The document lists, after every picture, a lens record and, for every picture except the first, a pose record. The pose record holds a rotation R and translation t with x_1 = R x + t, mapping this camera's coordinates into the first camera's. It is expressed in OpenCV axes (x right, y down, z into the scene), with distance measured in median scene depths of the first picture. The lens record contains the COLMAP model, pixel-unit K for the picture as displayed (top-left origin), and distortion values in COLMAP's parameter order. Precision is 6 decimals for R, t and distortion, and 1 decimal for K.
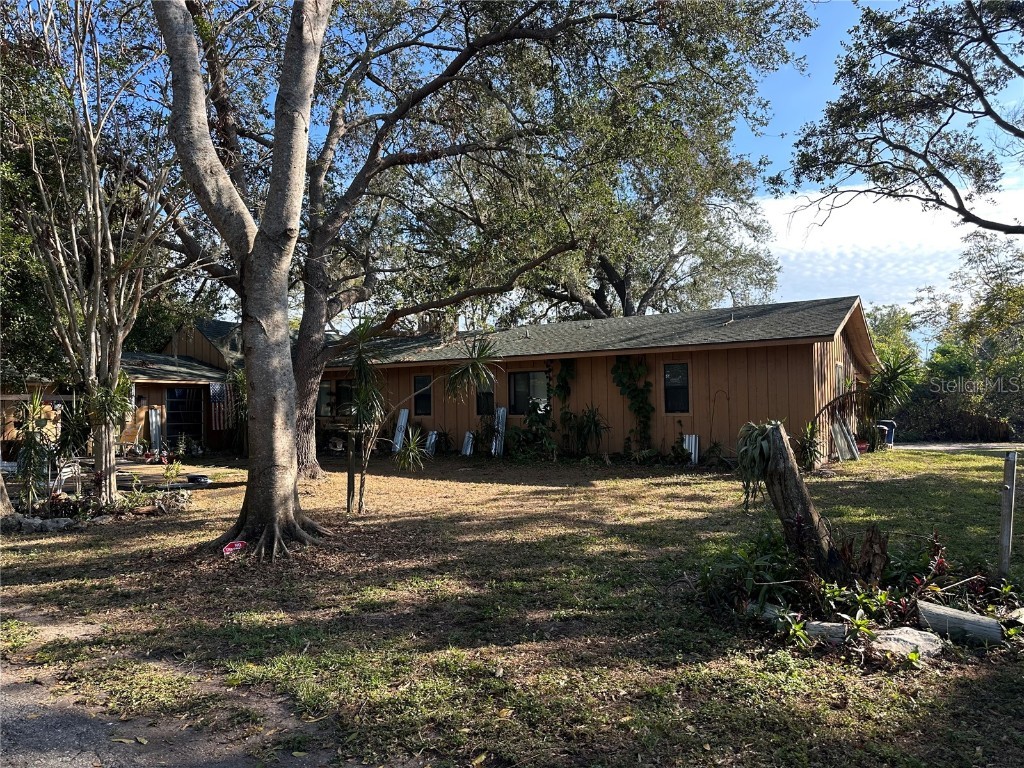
lens RADIAL K [[719.3, 0, 521.3], [0, 719.3, 383.7], [0, 0, 1]] dist [0.055883, -0.069134]
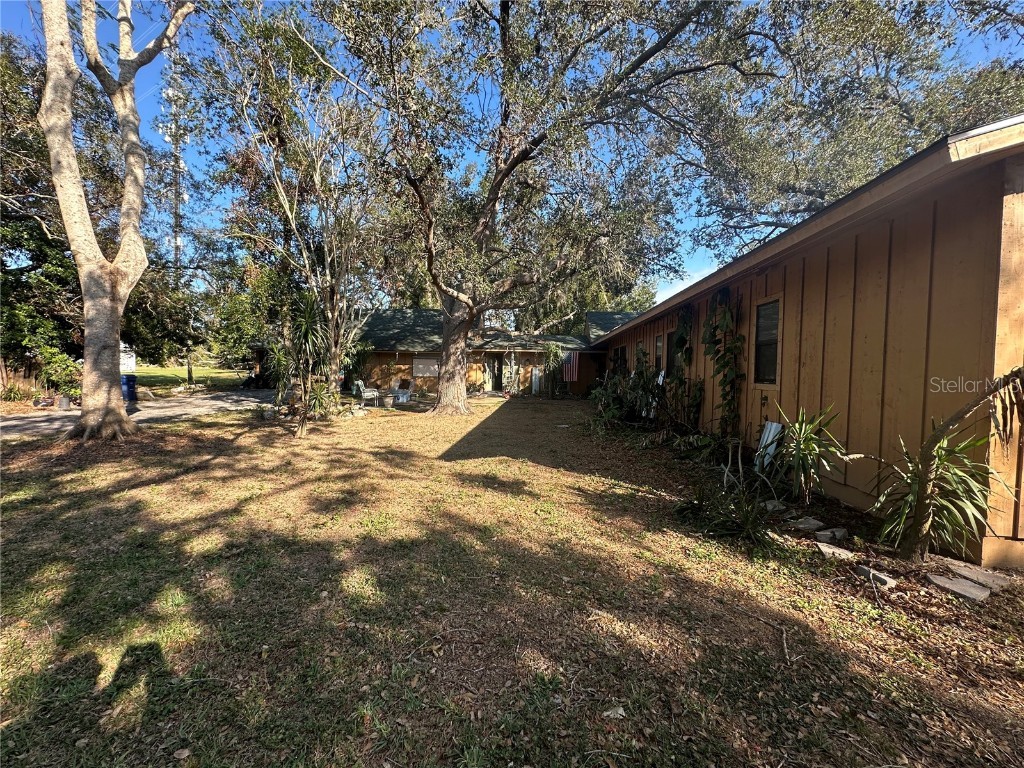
lens RADIAL K [[408.1, 0, 510.4], [0, 408.1, 383.7], [0, 0, 1]] dist [-0.006128, 0.000644]
pose [[0.450128, 0.053101, -0.891384, 0.581680], [0.007943, 0.997953, 0.063461, 0.022491], [0.892929, -0.035646, 0.448785, 0.876907]]
